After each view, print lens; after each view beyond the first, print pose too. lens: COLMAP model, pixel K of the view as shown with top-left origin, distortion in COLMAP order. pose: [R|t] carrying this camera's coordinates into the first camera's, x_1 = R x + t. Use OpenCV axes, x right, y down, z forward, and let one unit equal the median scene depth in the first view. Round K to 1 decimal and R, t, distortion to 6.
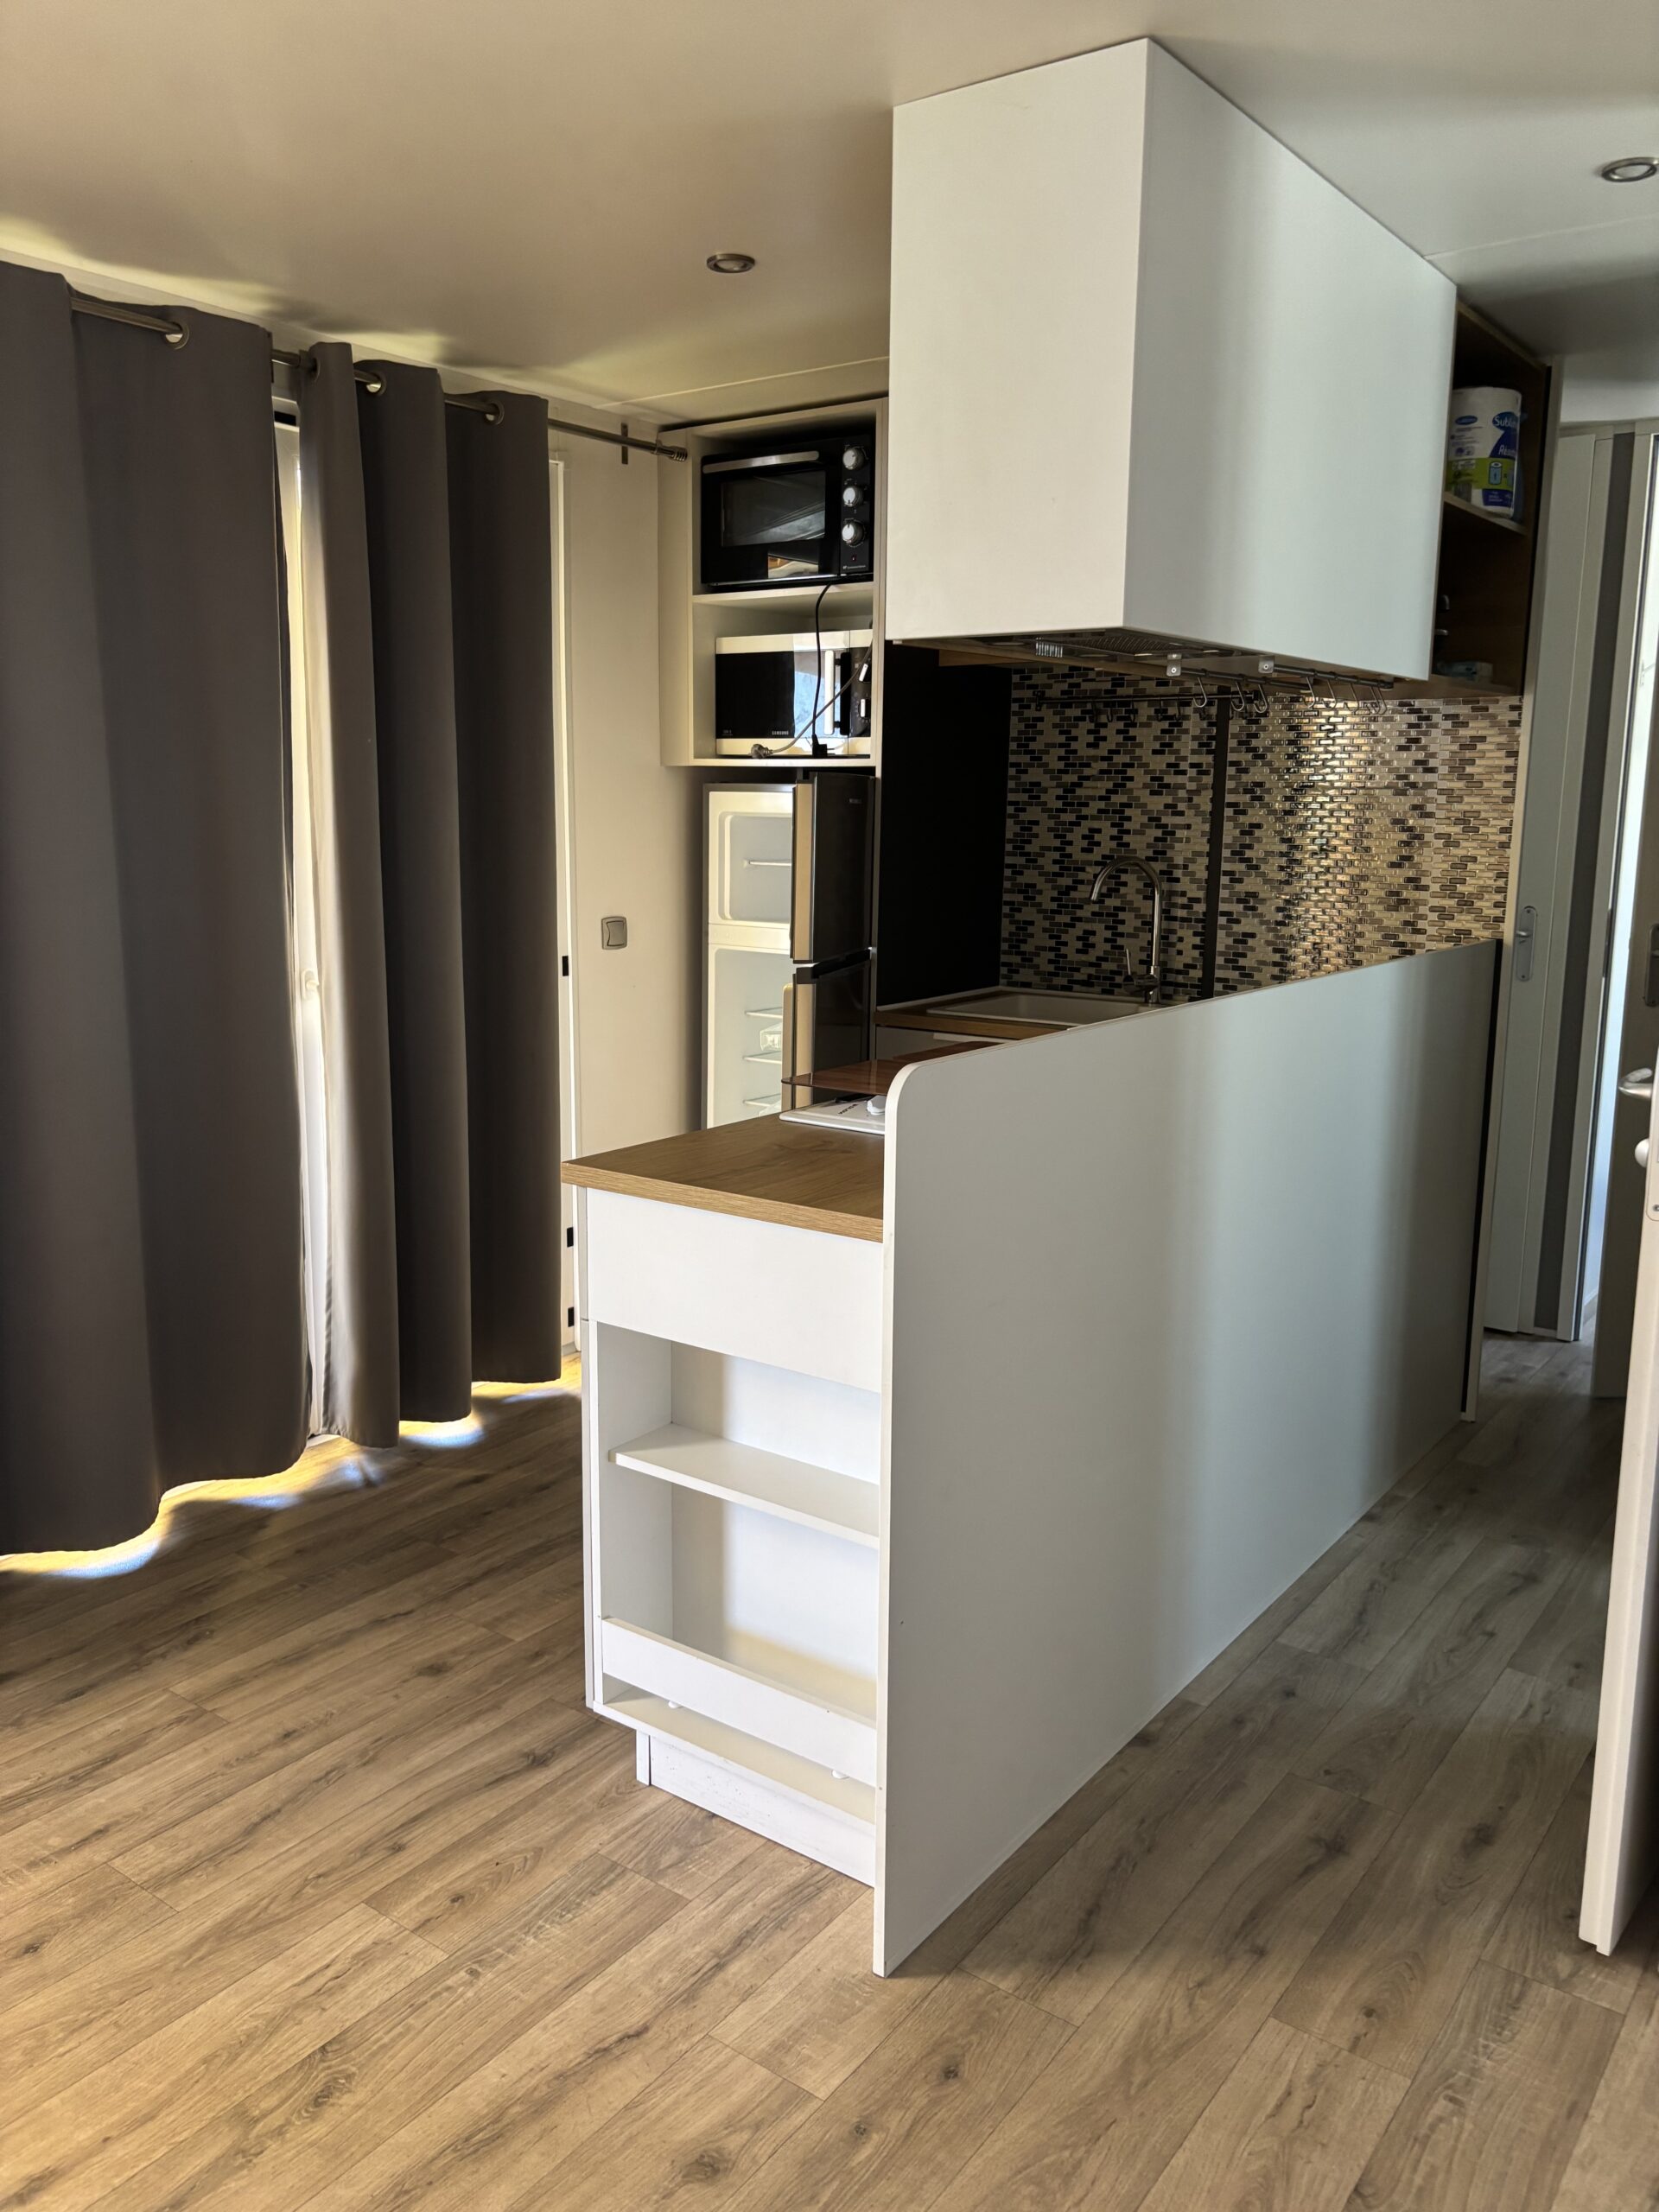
lens RADIAL K [[1669.5, 0, 826.7], [0, 1669.5, 1128.4], [0, 0, 1]] dist [0.004360, 0.000150]
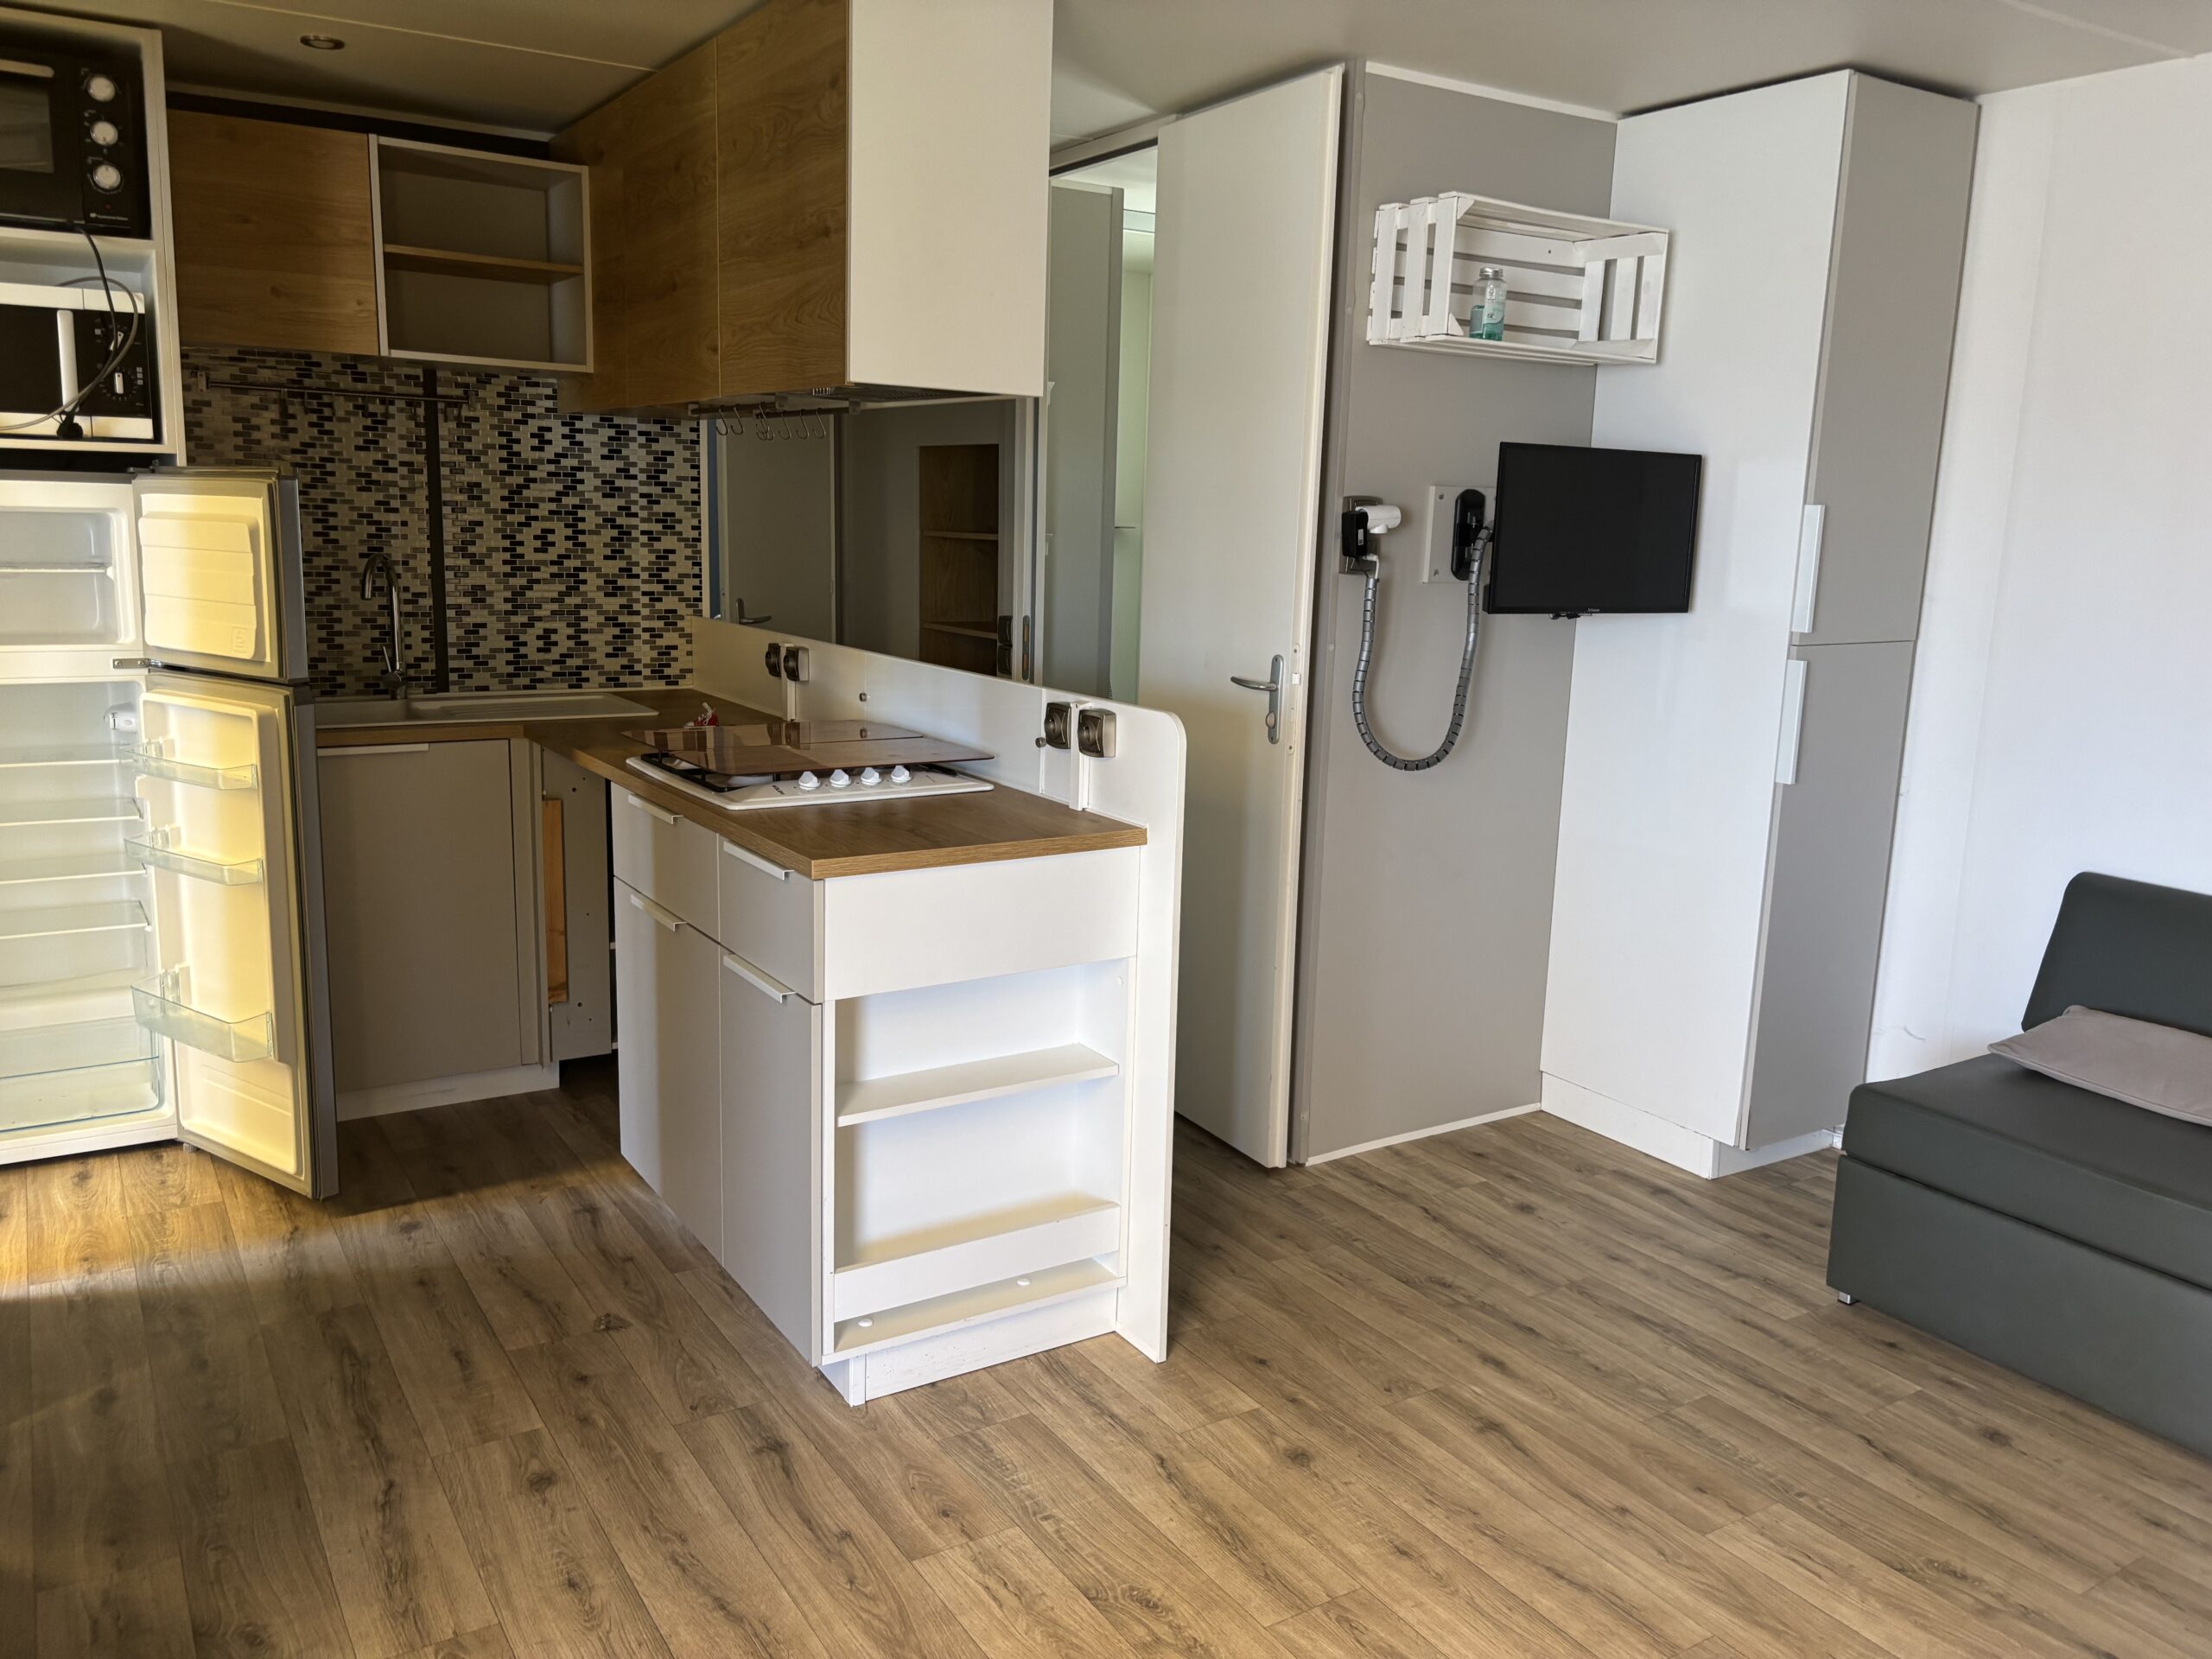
lens RADIAL K [[1698.5, 0, 1106.0], [0, 1698.5, 829.5], [0, 0, 1]] dist [-0.004772, 0.000342]
pose [[0.356264, -0.167022, 0.919337, -0.674731], [0.156476, 0.980665, 0.117526, -0.057298], [-0.921190, 0.101983, 0.375510, 0.258768]]
